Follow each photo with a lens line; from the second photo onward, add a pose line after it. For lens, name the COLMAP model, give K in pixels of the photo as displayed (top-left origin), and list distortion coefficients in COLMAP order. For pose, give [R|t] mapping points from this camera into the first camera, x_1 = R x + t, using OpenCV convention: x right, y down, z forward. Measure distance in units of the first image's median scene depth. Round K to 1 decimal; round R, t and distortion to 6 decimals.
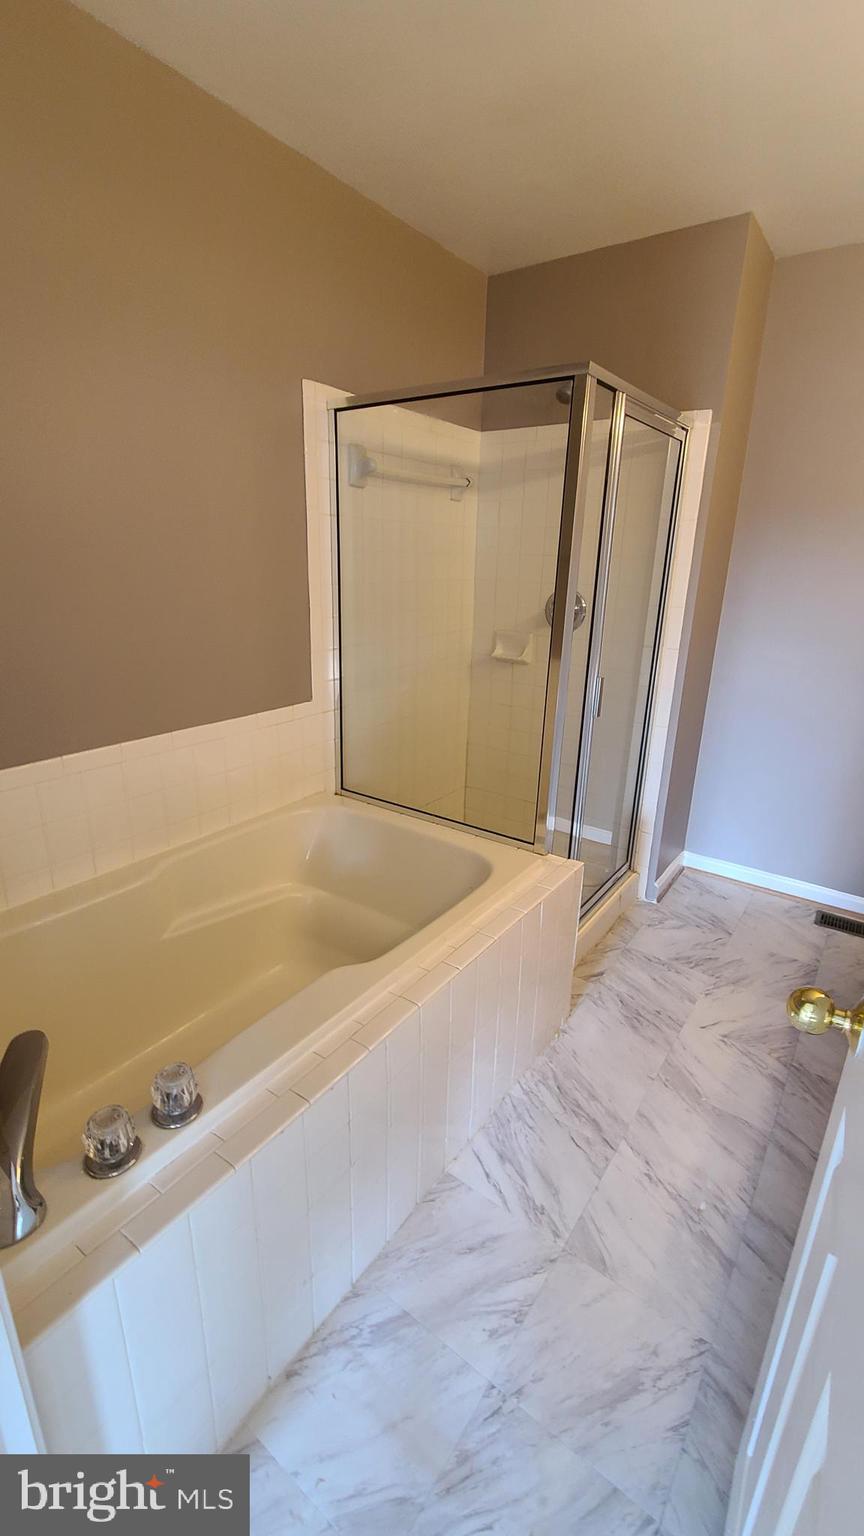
lens RADIAL K [[656.4, 0, 430.1], [0, 656.4, 766.0], [0, 0, 1]] dist [-0.003599, -0.000408]
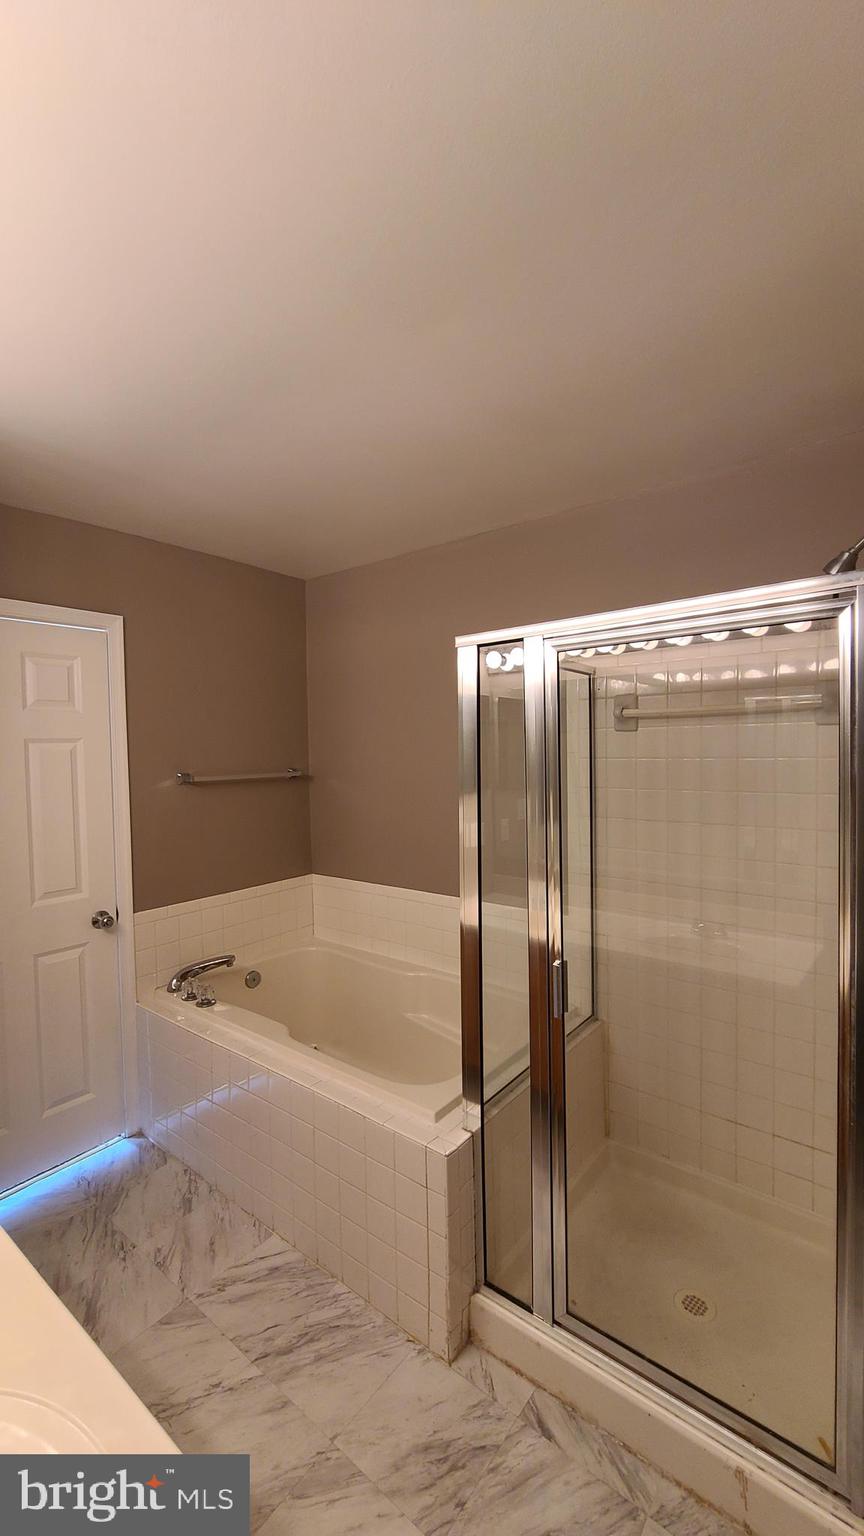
lens RADIAL K [[630.9, 0, 421.5], [0, 630.9, 772.0], [0, 0, 1]] dist [-0.002870, 0.000390]
pose [[-0.053055, 0.016453, -0.998456, 1.219525], [-0.293257, 0.955520, 0.031328, -0.399571], [0.954560, 0.294466, -0.045870, 1.009053]]
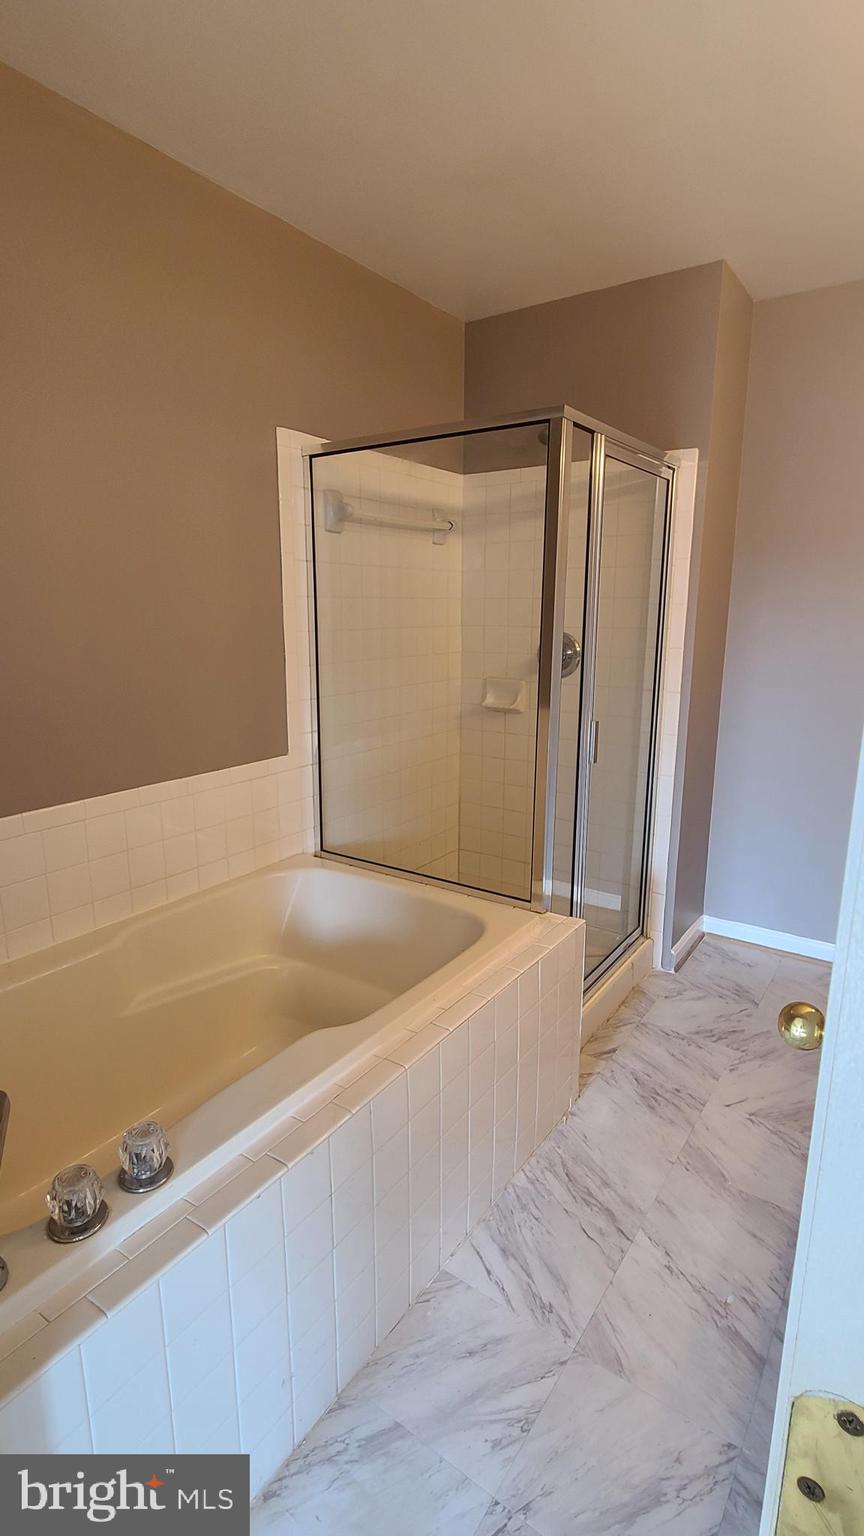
lens RADIAL K [[748.4, 0, 432.0], [0, 748.4, 768.0], [0, 0, 1]] dist [-0.003502, -0.000111]
pose [[0.999645, -0.024048, 0.011490, 0.014398], [0.025062, 0.994846, -0.098256, 0.037557], [-0.009068, 0.098509, 0.995095, -0.073706]]
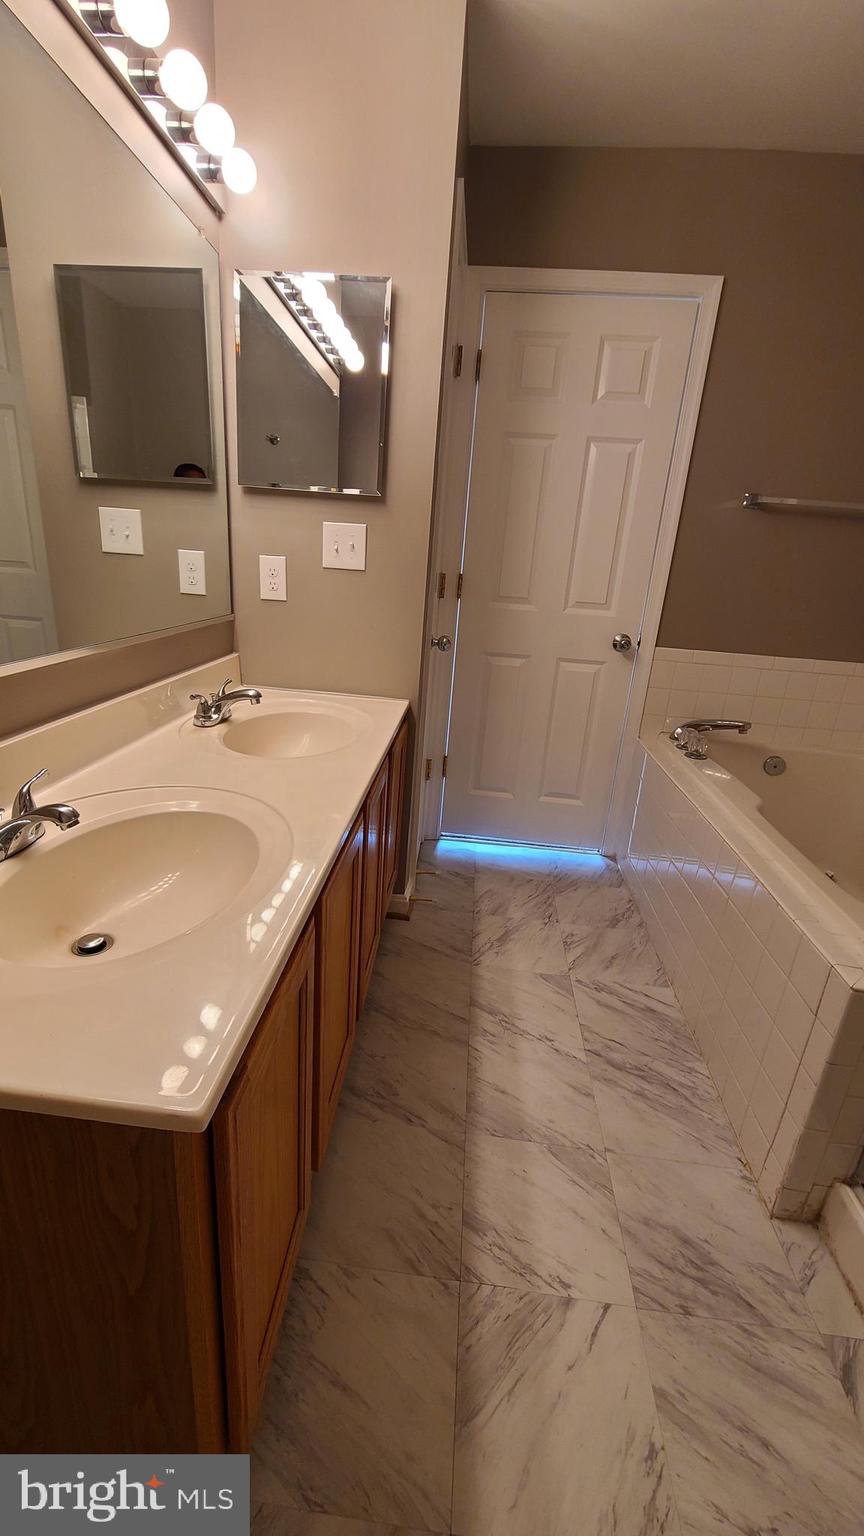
lens RADIAL K [[630.9, 0, 421.5], [0, 630.9, 772.0], [0, 0, 1]] dist [-0.002870, 0.000390]
pose [[-0.856111, 0.089538, -0.508976, 0.964233], [-0.241529, 0.801373, 0.547233, -0.253117], [0.456878, 0.591425, -0.664439, 1.267027]]
